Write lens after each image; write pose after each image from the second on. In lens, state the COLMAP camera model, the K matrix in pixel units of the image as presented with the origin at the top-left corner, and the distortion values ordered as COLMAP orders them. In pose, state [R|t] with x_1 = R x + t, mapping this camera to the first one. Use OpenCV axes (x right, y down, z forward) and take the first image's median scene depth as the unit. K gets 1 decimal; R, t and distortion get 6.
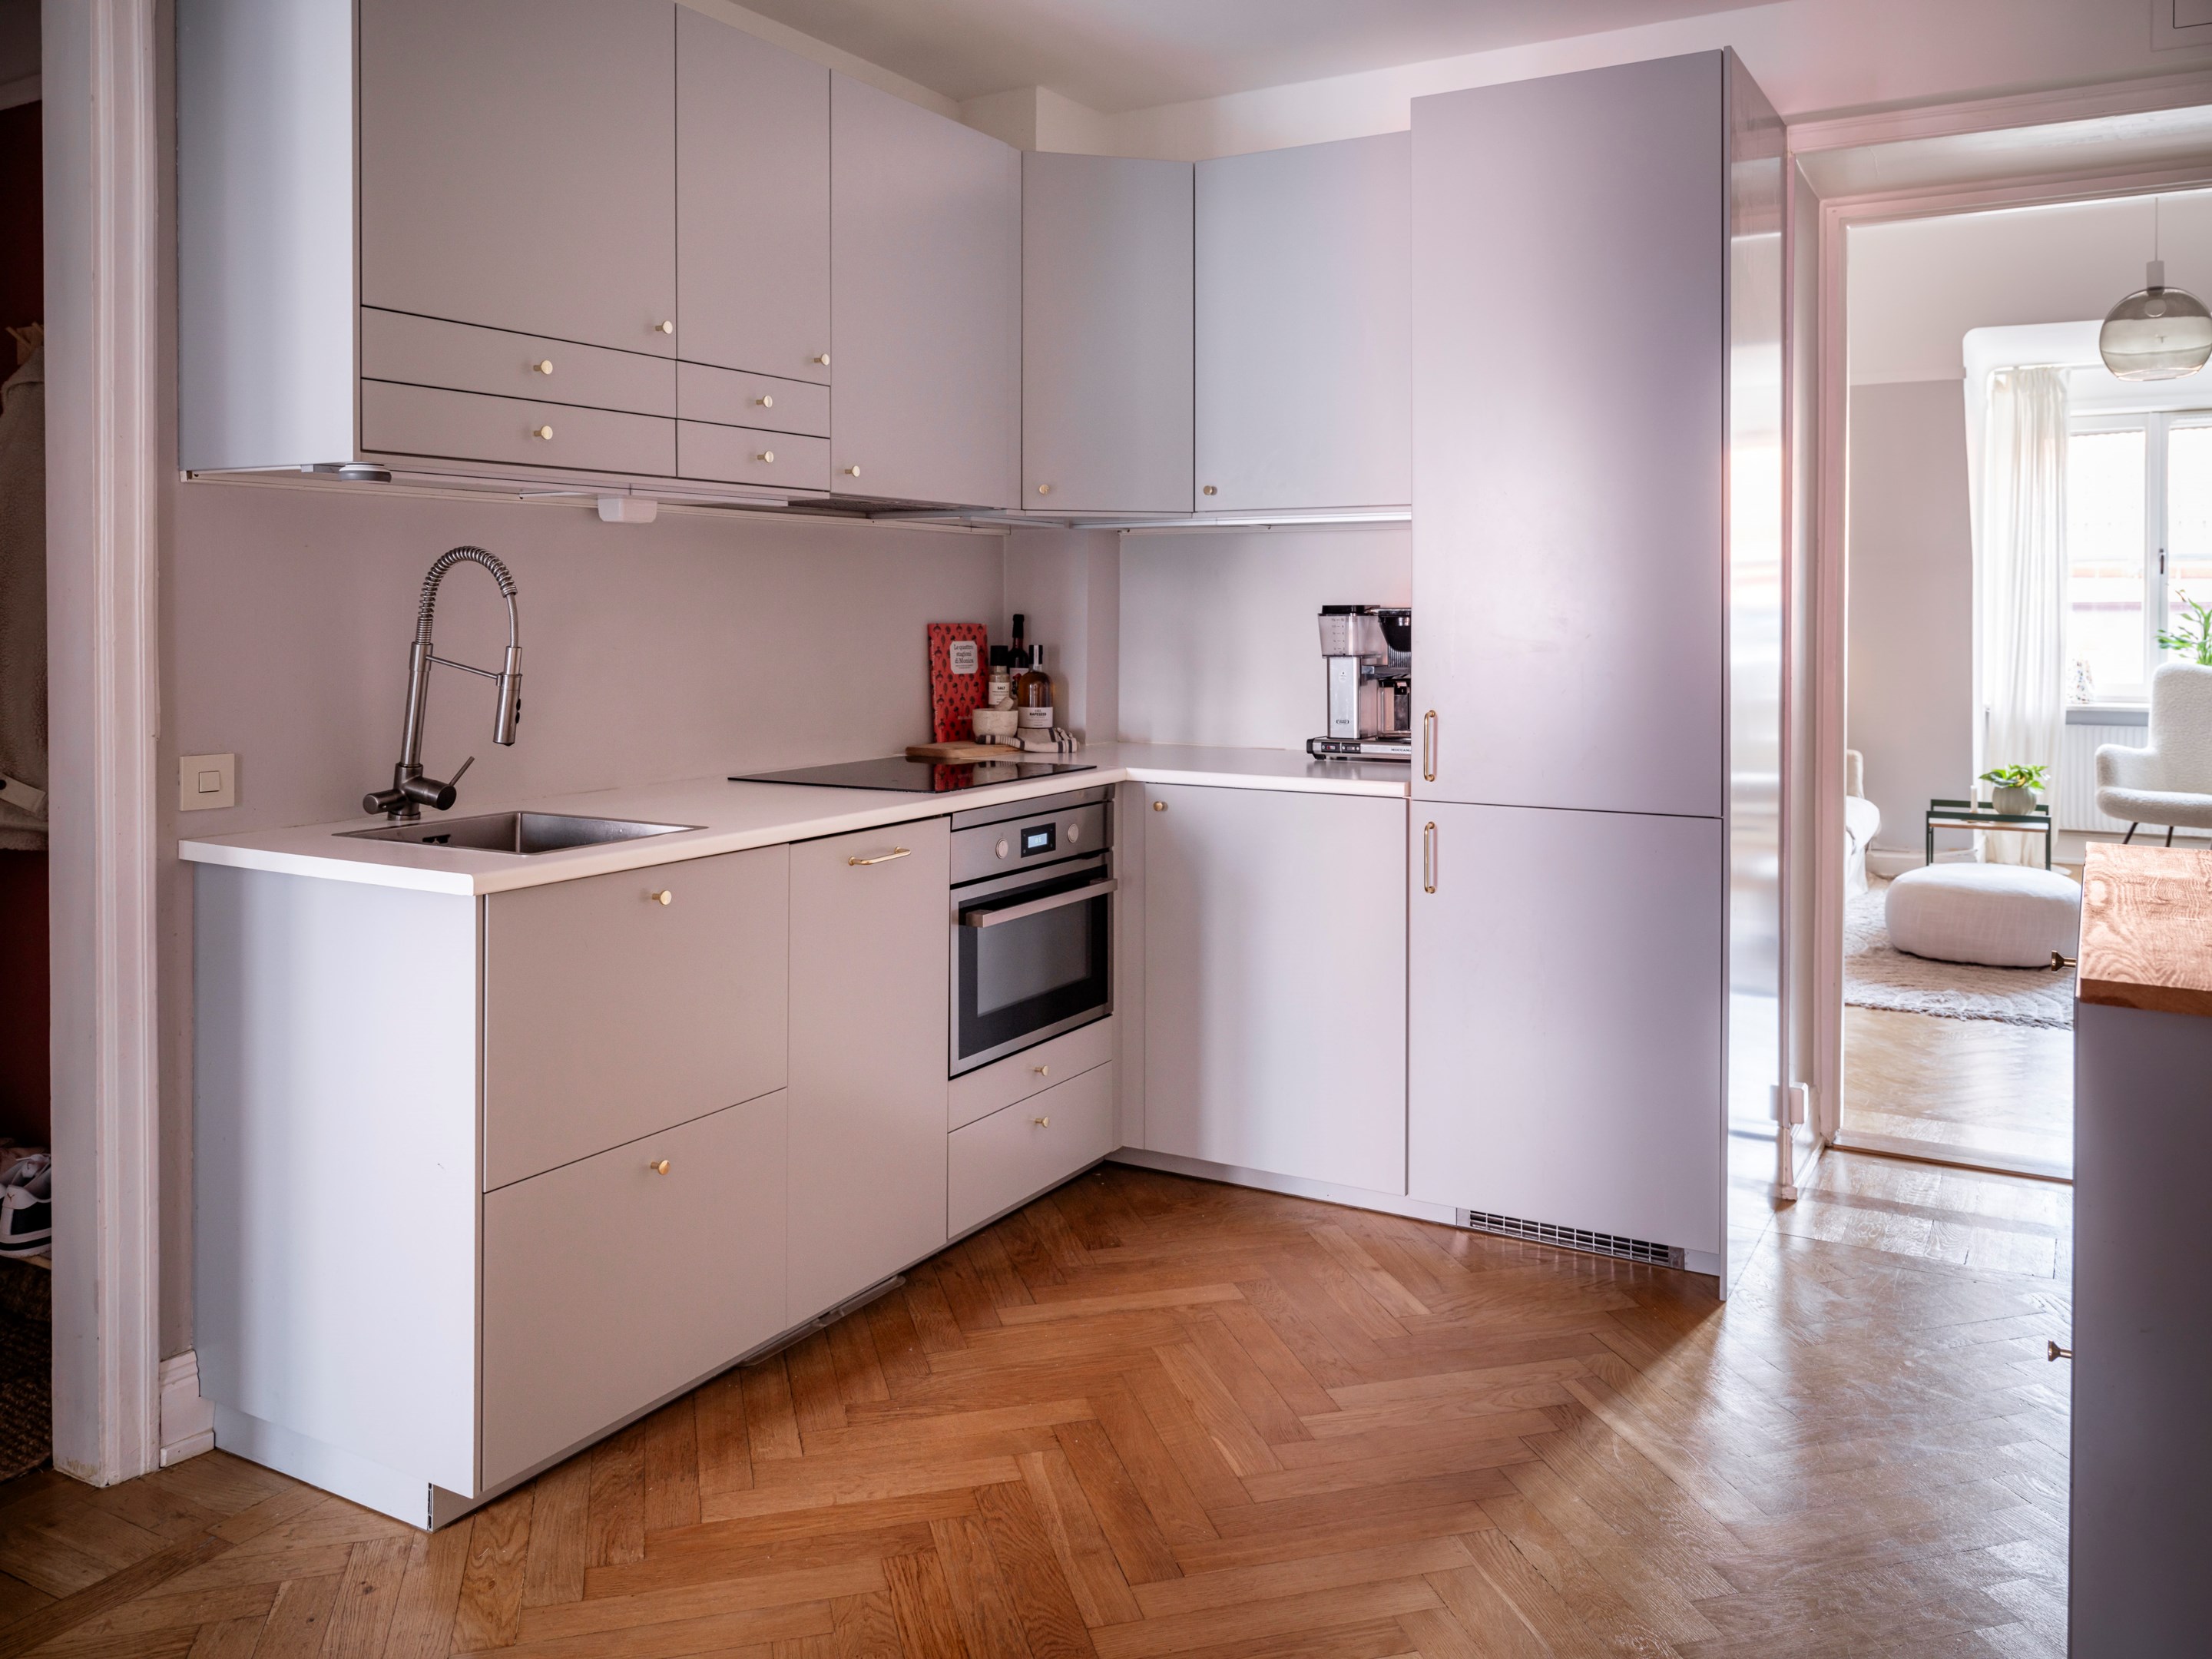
lens RADIAL K [[1700.9, 0, 1112.2], [0, 1700.9, 607.1], [0, 0, 1]] dist [-0.000448, 0.004963]
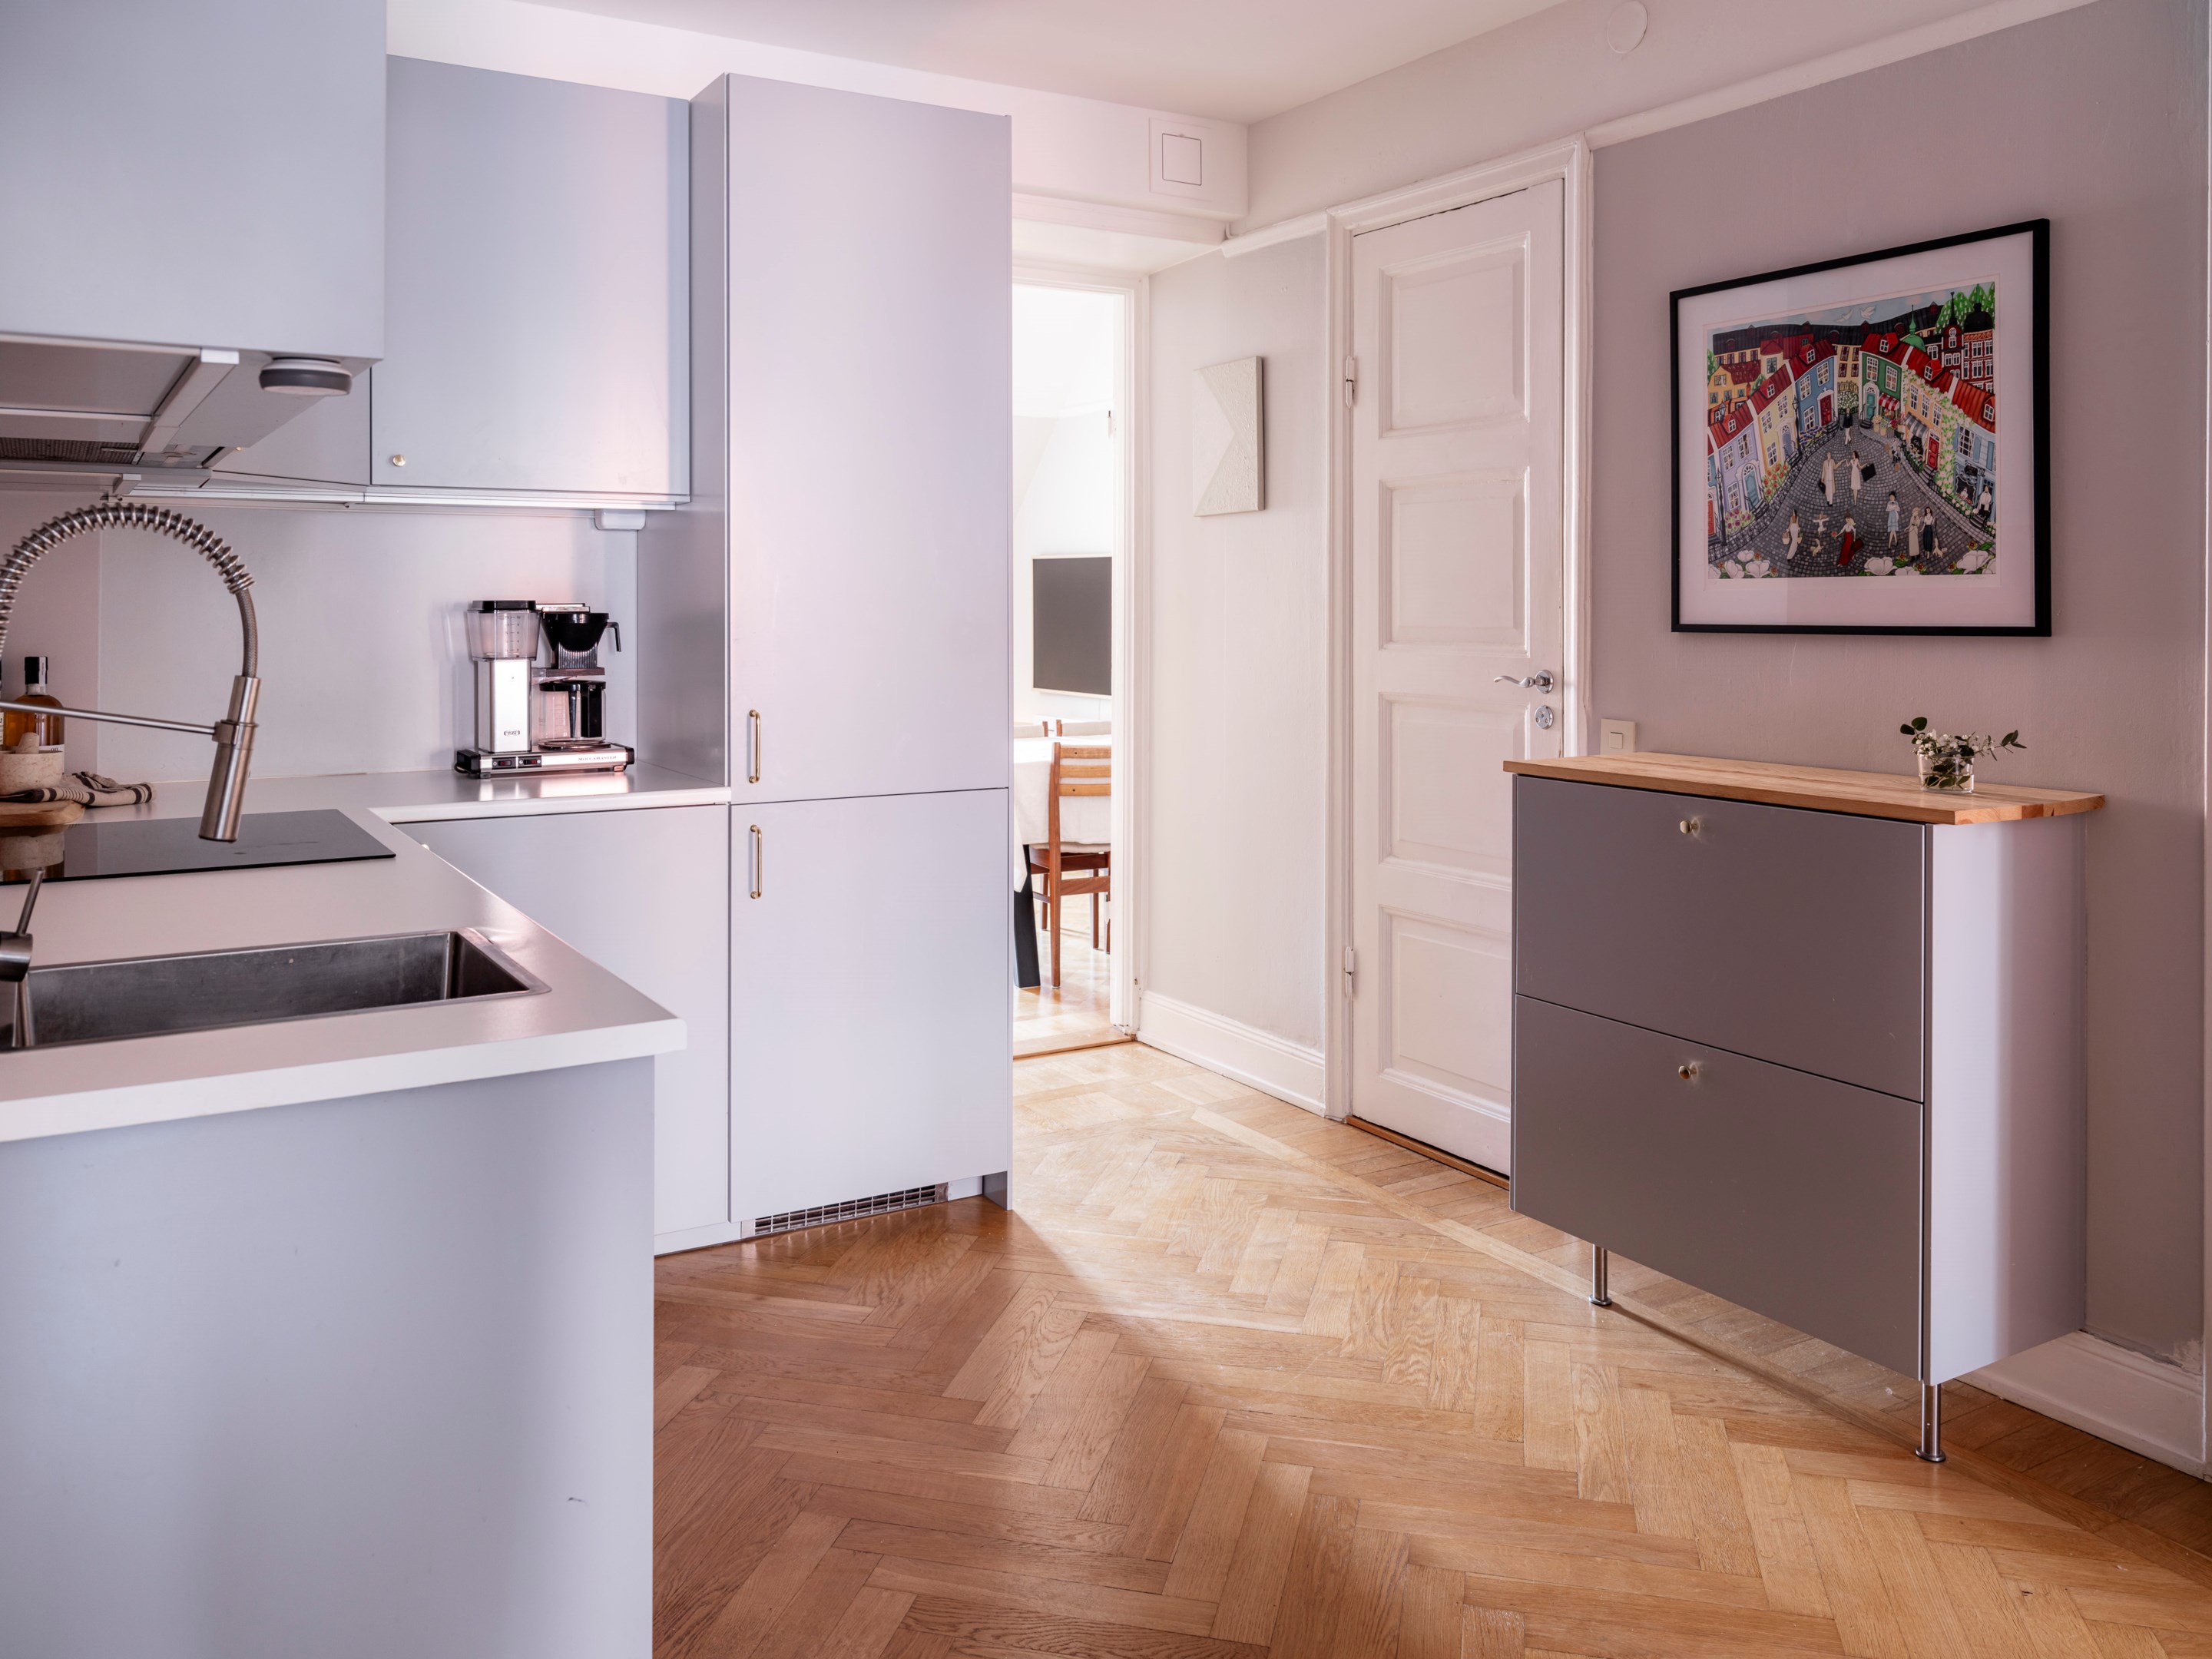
lens RADIAL K [[1735.8, 0, 1052.4], [0, 1735.8, 643.2], [0, 0, 1]] dist [0.000433, 0.001084]
pose [[0.510206, -0.019193, 0.859838, -0.550596], [0.002468, 0.999780, 0.020852, 0.003370], [-0.860049, -0.008517, 0.510141, 0.343992]]
